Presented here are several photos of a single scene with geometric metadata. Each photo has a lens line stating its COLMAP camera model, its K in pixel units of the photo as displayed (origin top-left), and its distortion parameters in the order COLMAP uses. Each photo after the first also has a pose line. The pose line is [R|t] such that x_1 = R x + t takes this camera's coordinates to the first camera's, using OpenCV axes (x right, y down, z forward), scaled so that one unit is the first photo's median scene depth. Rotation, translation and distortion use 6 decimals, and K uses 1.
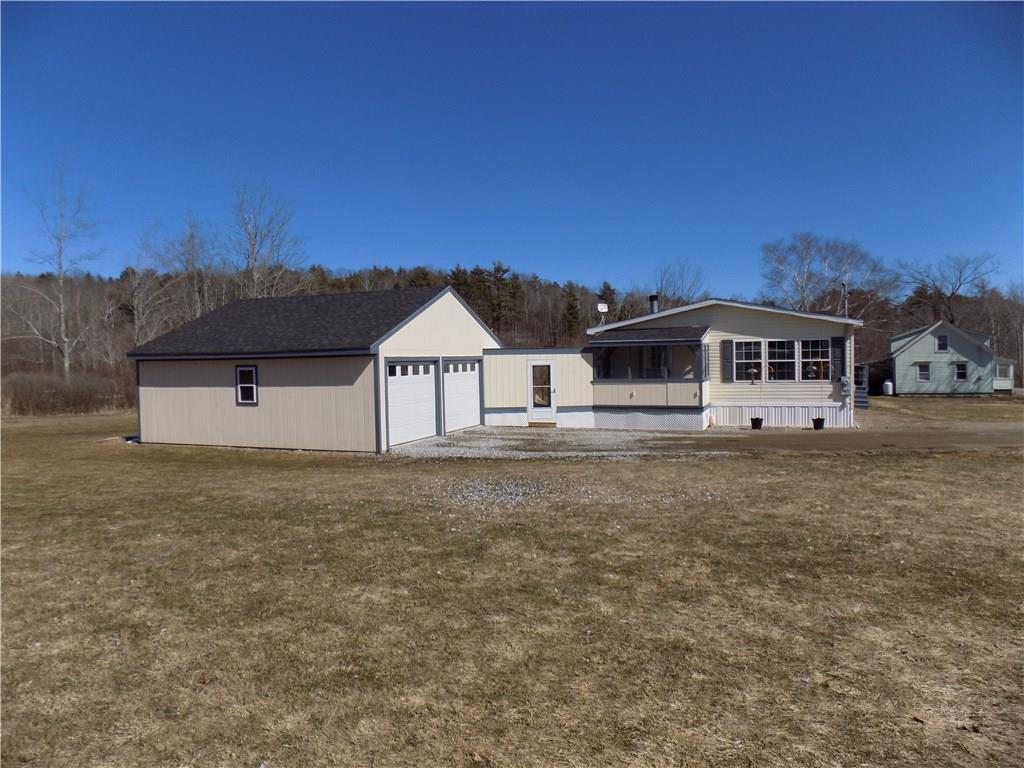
lens RADIAL K [[687.0, 0, 512.0], [0, 687.0, 384.0], [0, 0, 1]] dist [-0.041556, 0.001176]
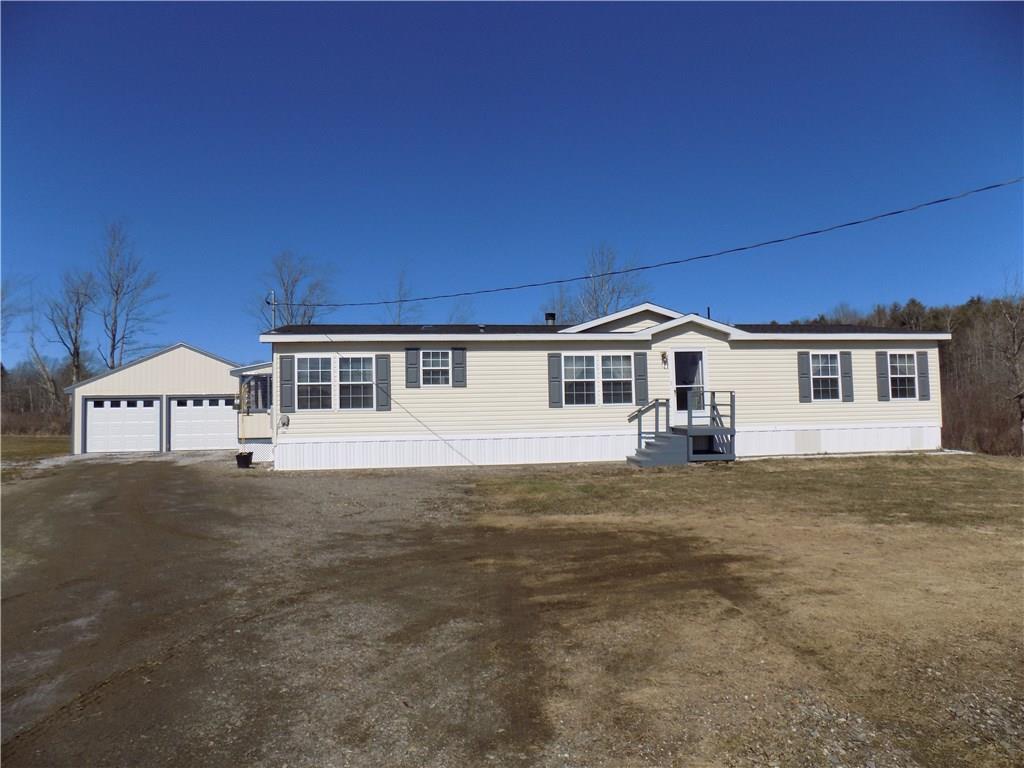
lens RADIAL K [[687.0, 0, 512.0], [0, 687.0, 384.0], [0, 0, 1]] dist [-0.041556, 0.001176]
pose [[0.513681, -0.040772, -0.857012, 1.256216], [-0.020689, 0.997991, -0.059879, 0.005591], [0.857732, 0.048489, 0.511806, 0.784582]]
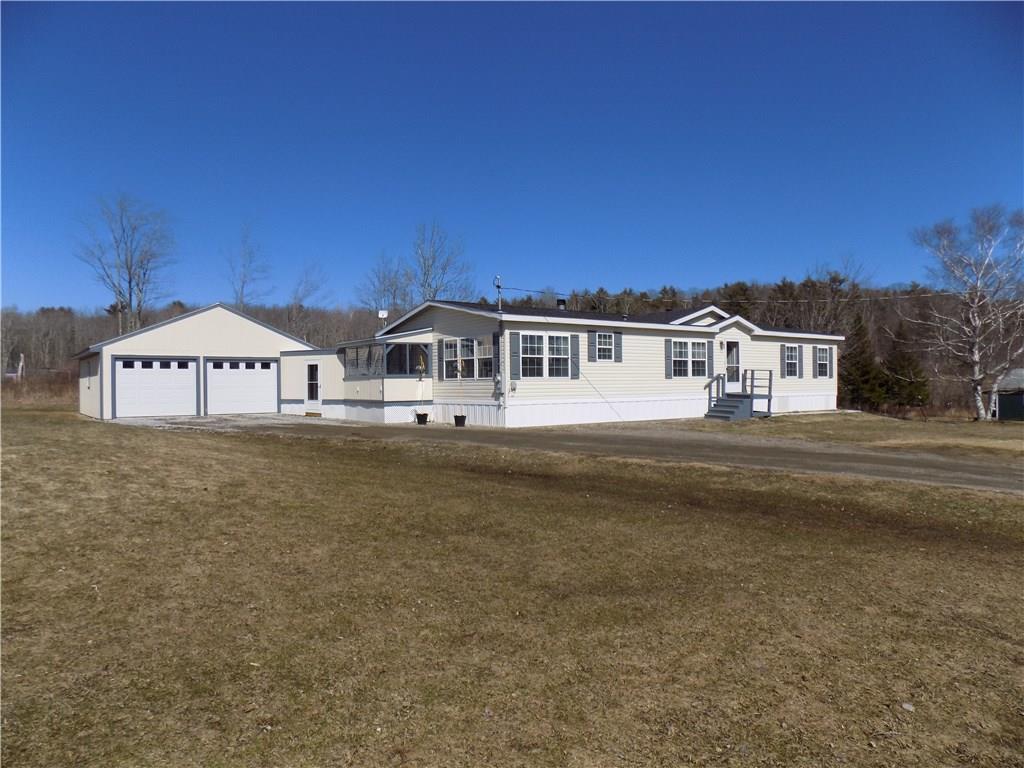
lens RADIAL K [[687.0, 0, 512.0], [0, 687.0, 384.0], [0, 0, 1]] dist [-0.041556, 0.001176]
pose [[0.845136, 0.011063, -0.534436, 0.968286], [-0.027423, 0.999367, -0.022678, 0.024002], [0.533847, 0.033822, 0.844905, 0.182233]]
